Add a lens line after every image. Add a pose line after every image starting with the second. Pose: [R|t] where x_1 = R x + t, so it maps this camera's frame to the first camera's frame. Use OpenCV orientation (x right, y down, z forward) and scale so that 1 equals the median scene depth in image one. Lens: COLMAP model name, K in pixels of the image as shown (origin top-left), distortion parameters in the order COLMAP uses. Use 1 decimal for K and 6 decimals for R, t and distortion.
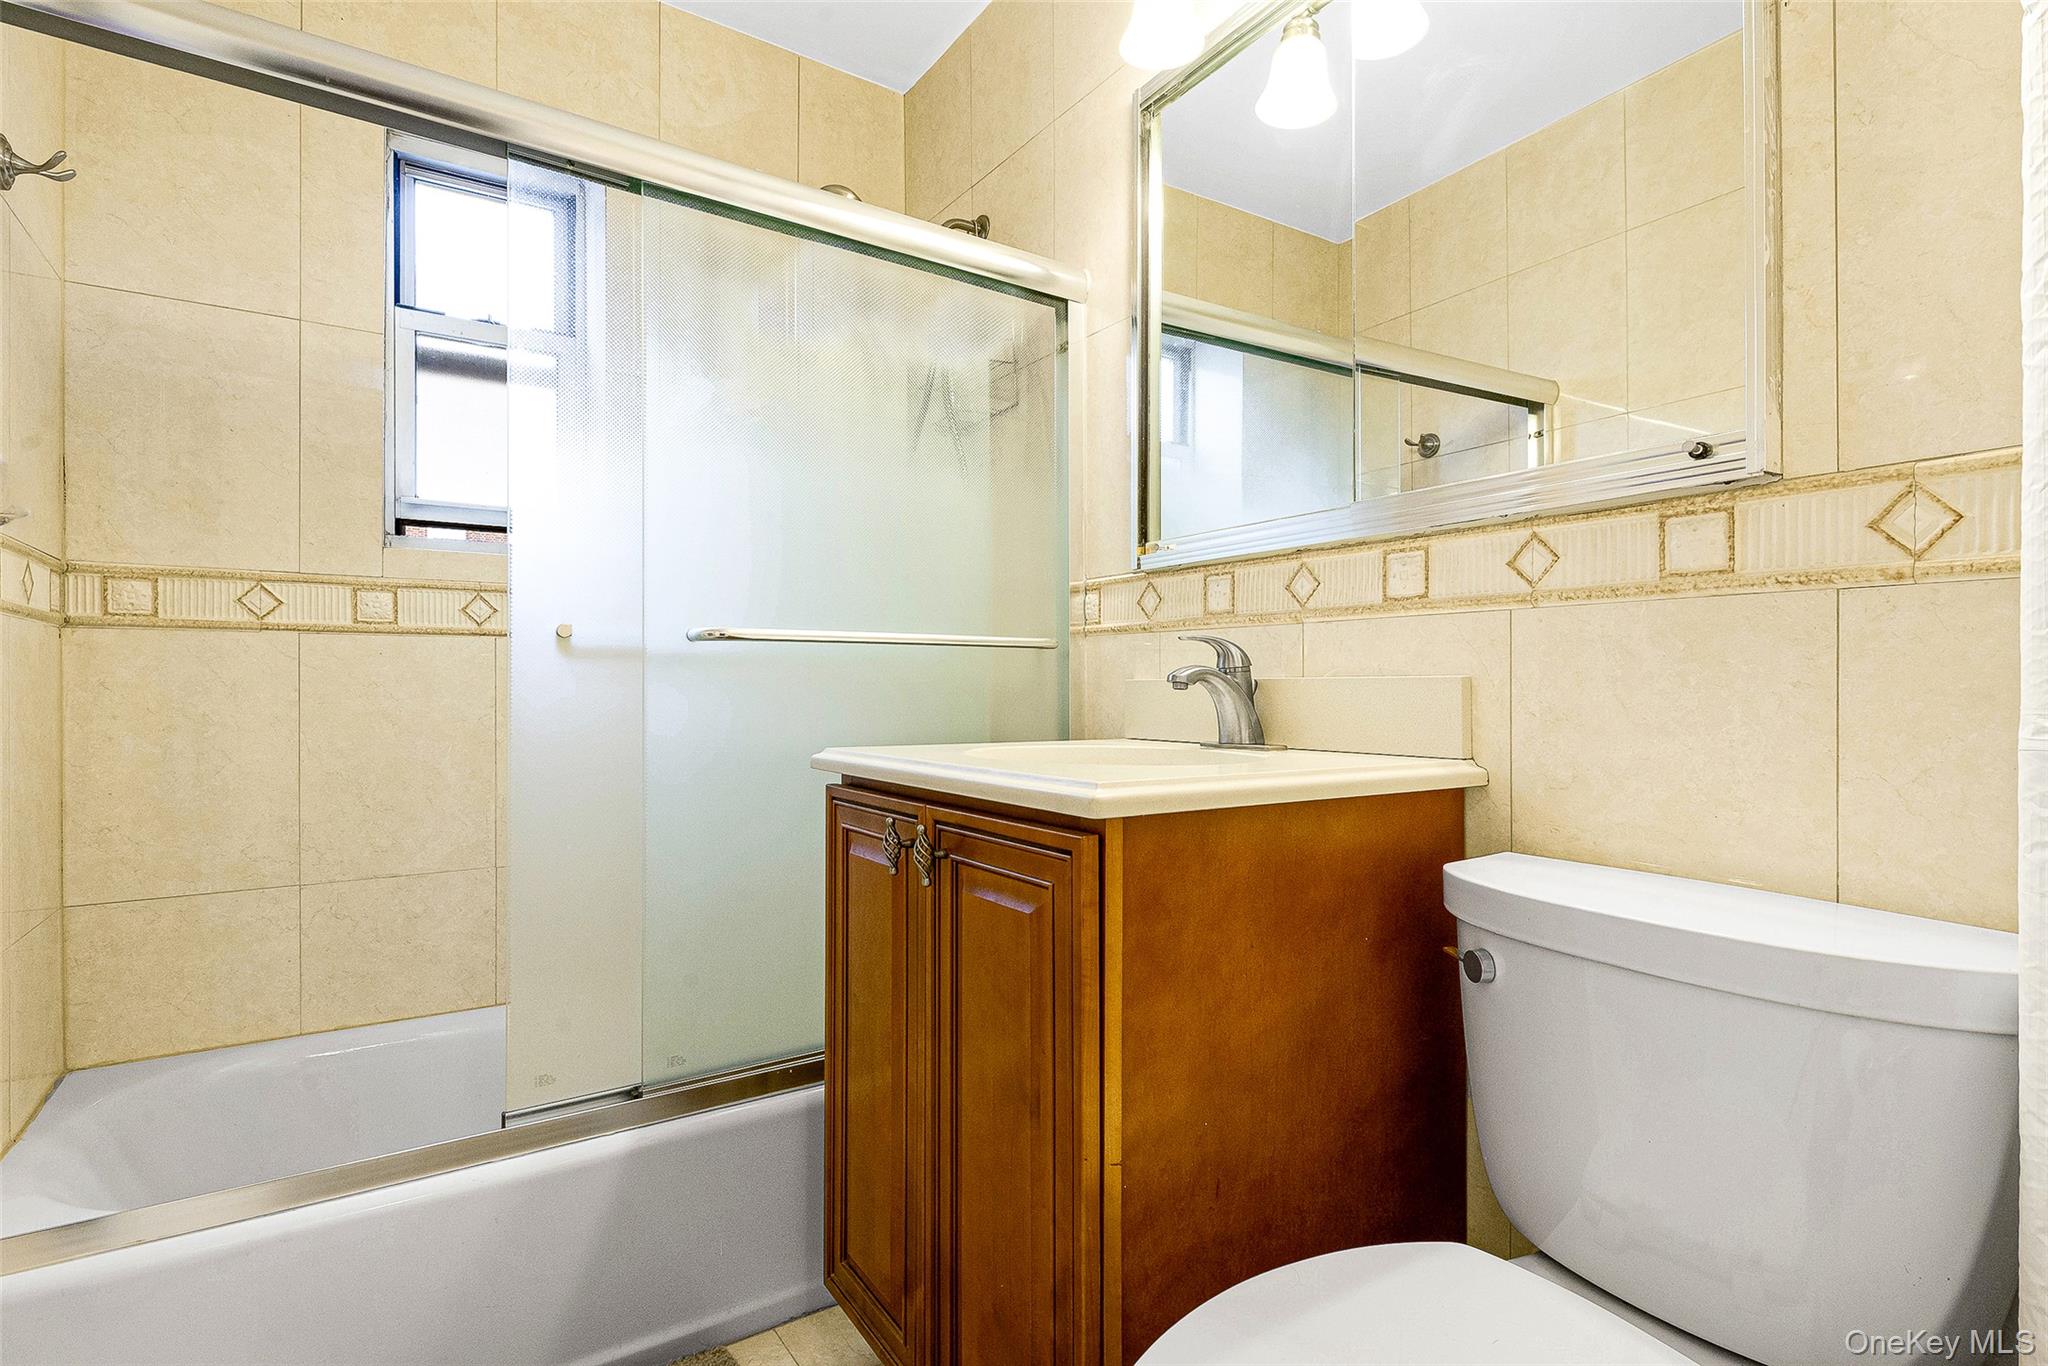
lens RADIAL K [[984.9, 0, 1022.9], [0, 984.9, 677.8], [0, 0, 1]] dist [0.016240, -0.009551]
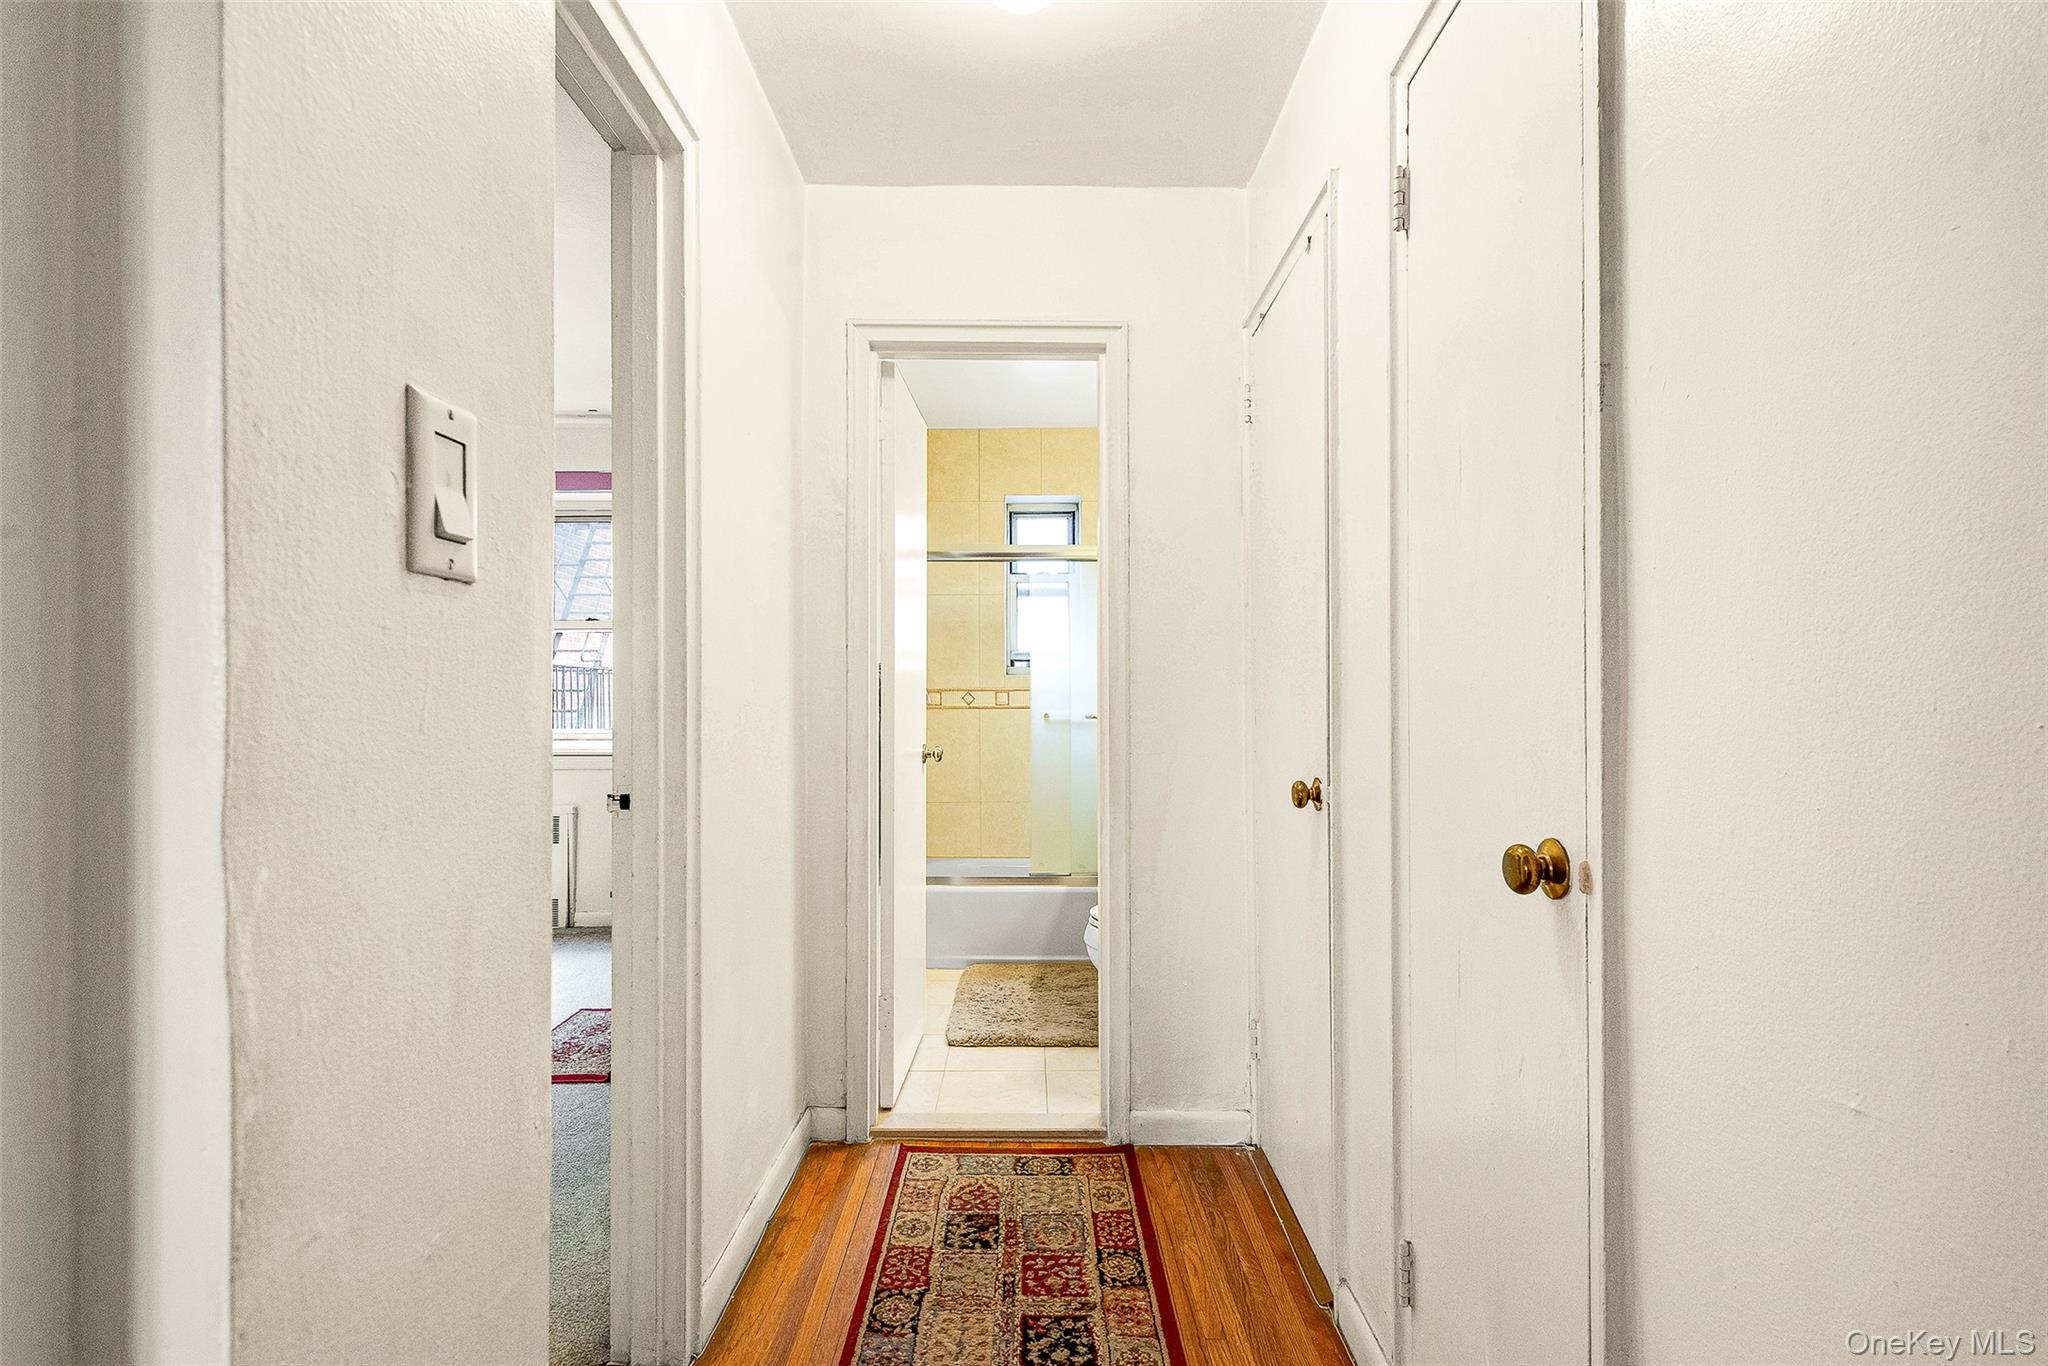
lens RADIAL K [[984.9, 0, 1022.9], [0, 984.9, 677.8], [0, 0, 1]] dist [0.016240, -0.009551]
pose [[0.811588, -0.010465, -0.584137, 1.011172], [0.007918, 0.999945, -0.006913, -0.115474], [0.584177, 0.000986, 0.811626, -1.207376]]
